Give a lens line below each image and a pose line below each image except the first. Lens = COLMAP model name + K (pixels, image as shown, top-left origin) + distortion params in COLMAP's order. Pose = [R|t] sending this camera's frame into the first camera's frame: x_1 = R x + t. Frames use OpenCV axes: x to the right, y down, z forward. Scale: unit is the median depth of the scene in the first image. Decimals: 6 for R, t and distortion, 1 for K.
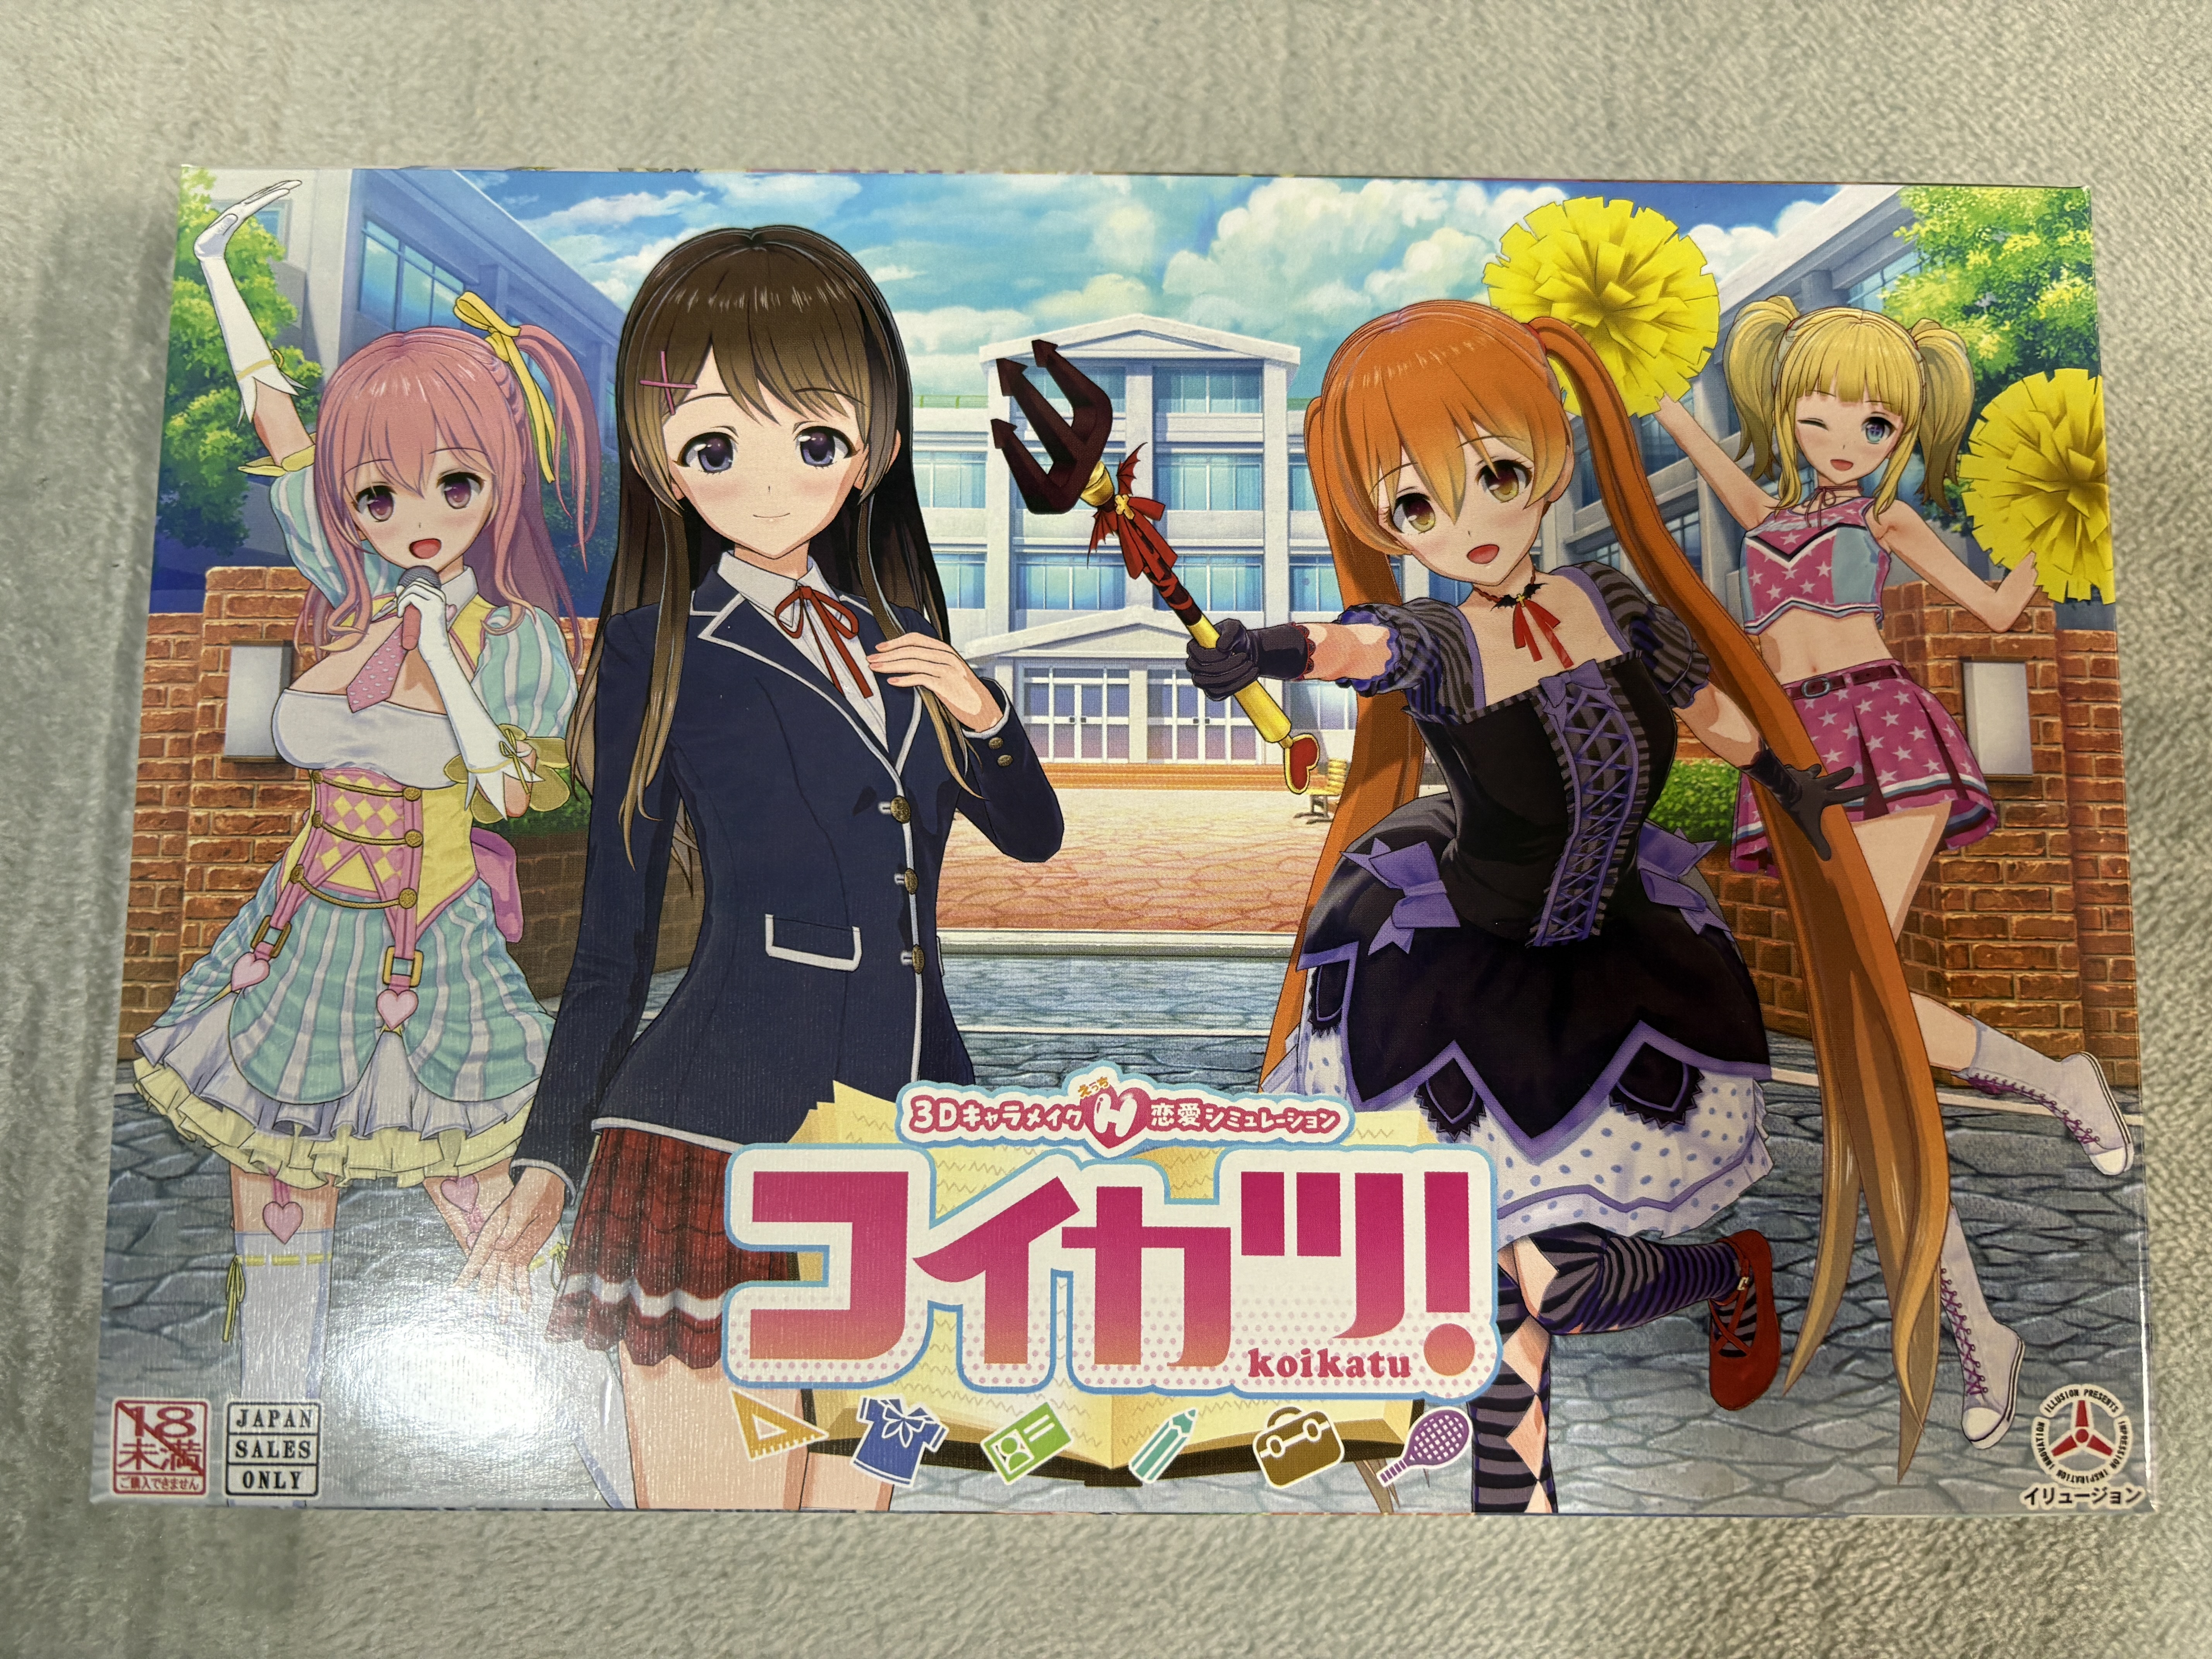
lens RADIAL K [[1659.7, 0, 1115.1], [0, 1659.7, 835.5], [0, 0, 1]] dist [0.001147, -0.015033]
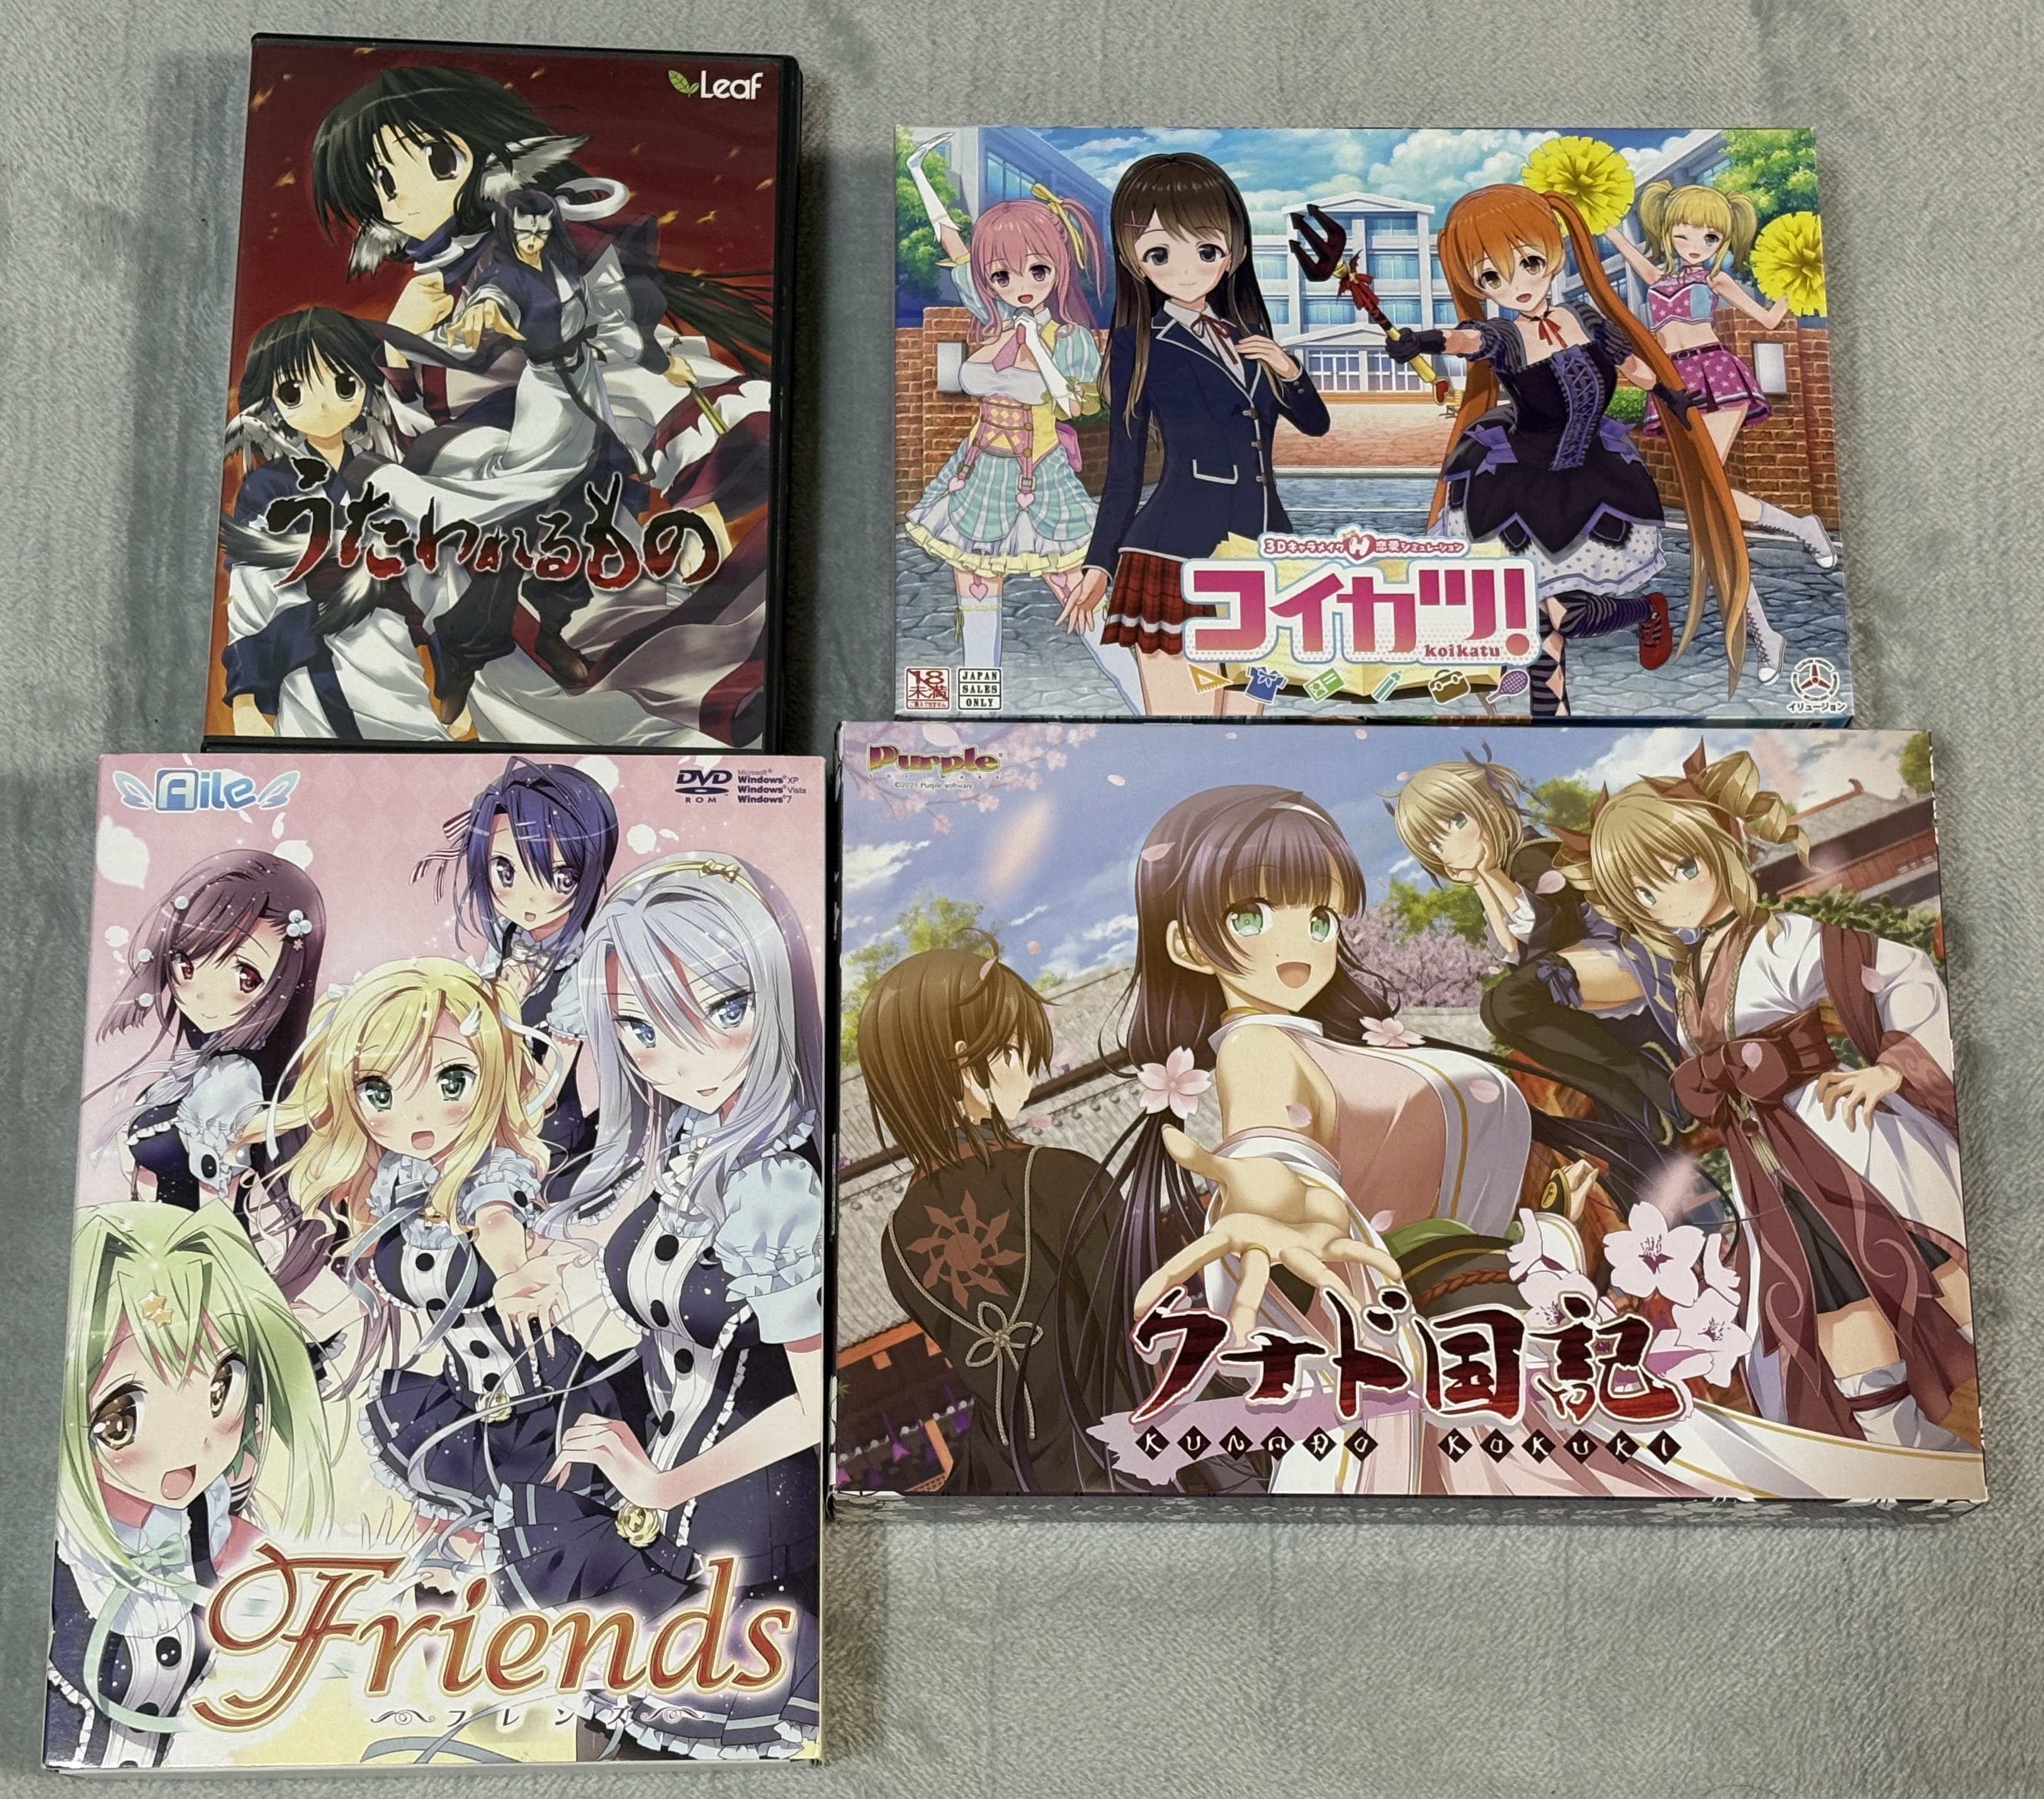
lens RADIAL K [[3385.4, 0, 1017.4], [0, 3385.4, 914.1], [0, 0, 1]] dist [0.131360, 0.000000]
pose [[0.999779, -0.008648, 0.019183, -0.524138], [0.011714, 0.986061, -0.165973, 1.344464], [-0.017480, 0.166161, 0.985944, -3.205643]]
